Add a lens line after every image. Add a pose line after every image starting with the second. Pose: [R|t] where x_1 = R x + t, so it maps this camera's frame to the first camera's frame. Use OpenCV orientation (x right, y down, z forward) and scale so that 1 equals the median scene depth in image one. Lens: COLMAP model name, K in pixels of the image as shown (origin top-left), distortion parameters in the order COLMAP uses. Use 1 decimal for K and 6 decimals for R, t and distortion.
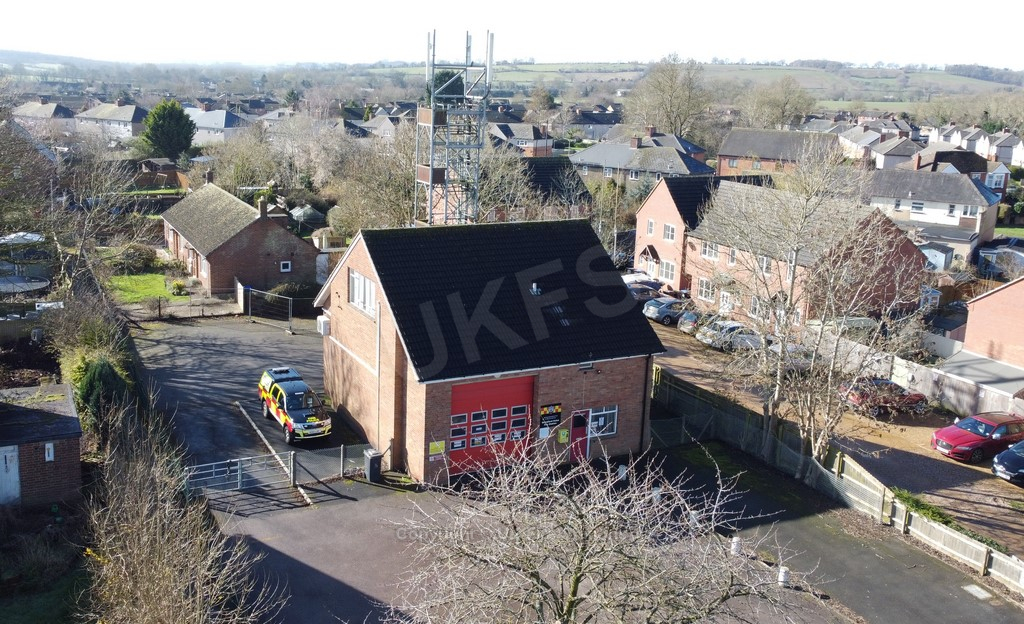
lens RADIAL K [[982.3, 0, 450.3], [0, 982.3, 275.4], [0, 0, 1]] dist [0.005557, -0.006108]
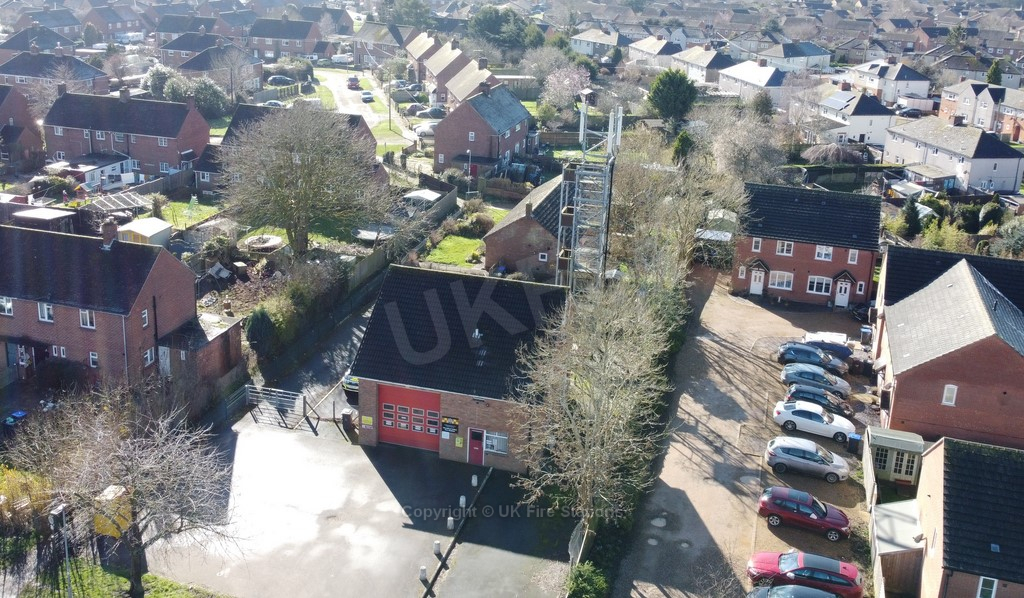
lens RADIAL K [[1041.4, 0, 462.1], [0, 1041.4, 227.3], [0, 0, 1]] dist [0.010395, -0.017816]
pose [[0.731412, 0.188328, -0.655415, 0.965806], [-0.148627, 0.982029, 0.116318, -0.288674], [0.665542, 0.012335, 0.746258, -0.095115]]
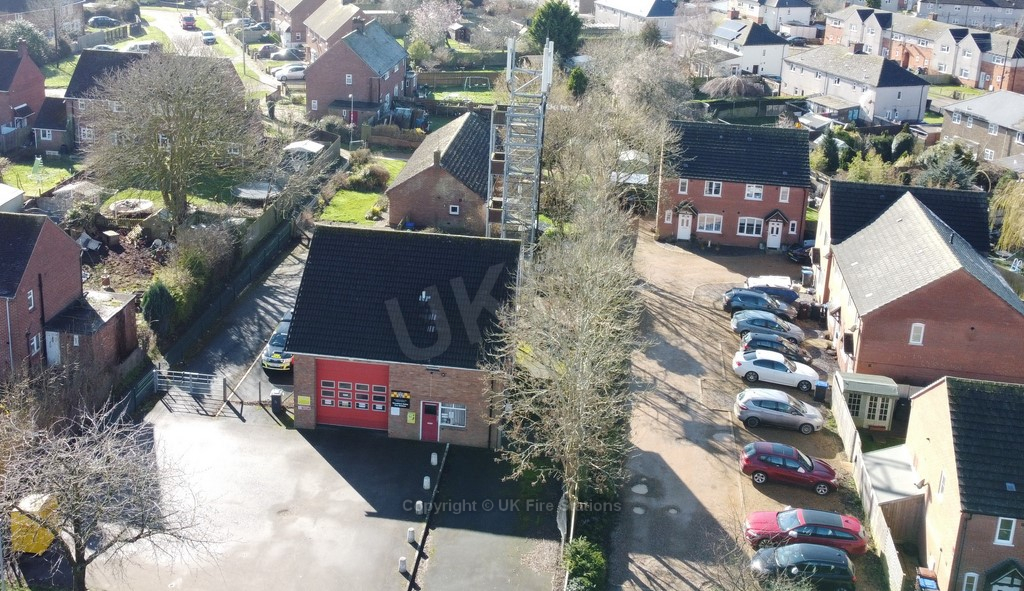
lens RADIAL K [[1164.3, 0, 436.5], [0, 1164.3, 178.5], [0, 0, 1]] dist [0.013758, -0.020858]
pose [[0.820087, 0.155799, -0.550622, 0.855840], [-0.123097, 0.987727, 0.096140, -0.266649], [0.558843, -0.011063, 0.829200, -0.195101]]
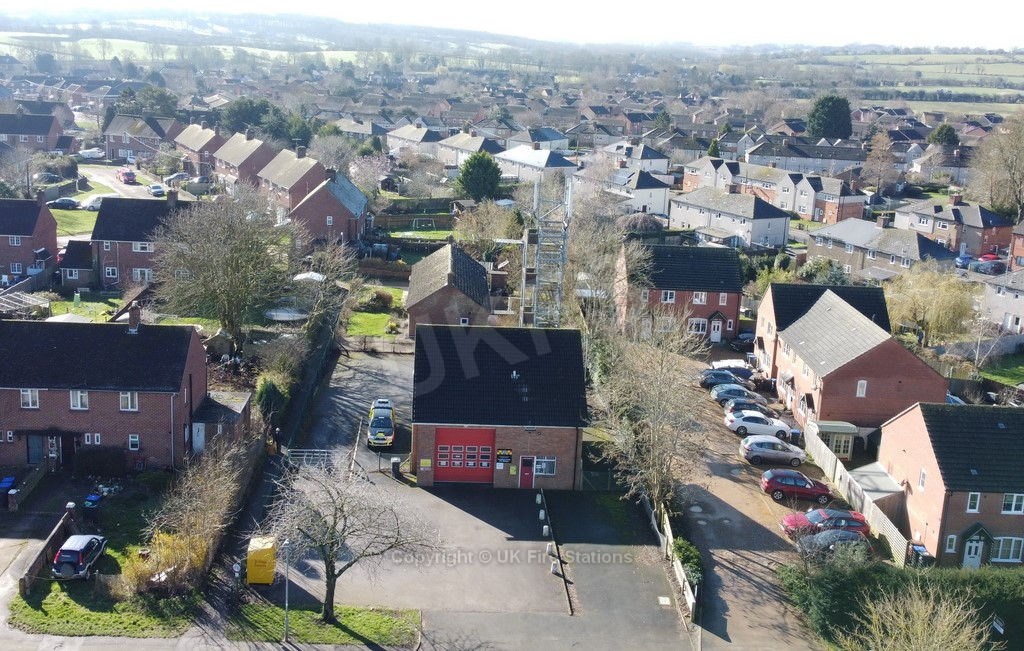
lens RADIAL K [[1100.7, 0, 478.3], [0, 1100.7, 262.6], [0, 0, 1]] dist [0.018079, -0.039771]
pose [[0.916421, 0.098034, -0.388023, 0.677739], [-0.100319, 0.994851, 0.014417, -0.178452], [0.387438, 0.025714, 0.921537, -0.628328]]
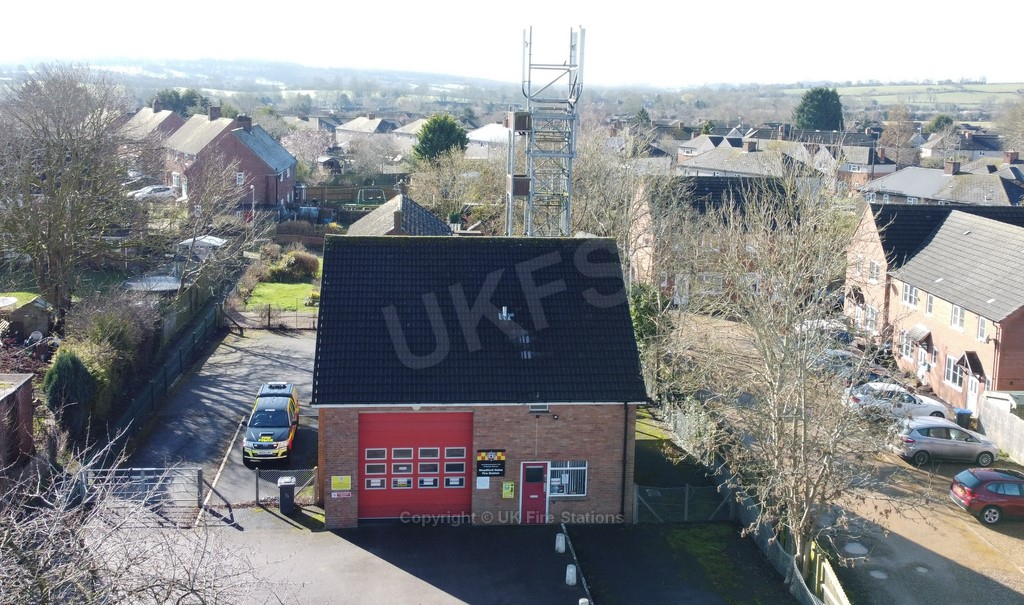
lens RADIAL K [[1076.3, 0, 516.8], [0, 1076.3, 216.3], [0, 0, 1]] dist [0.007374, -0.016002]
pose [[0.942310, 0.039043, -0.332458, 0.393894], [-0.069095, 0.994473, -0.079052, 0.003015], [0.327534, 0.097462, 0.939799, 0.108442]]
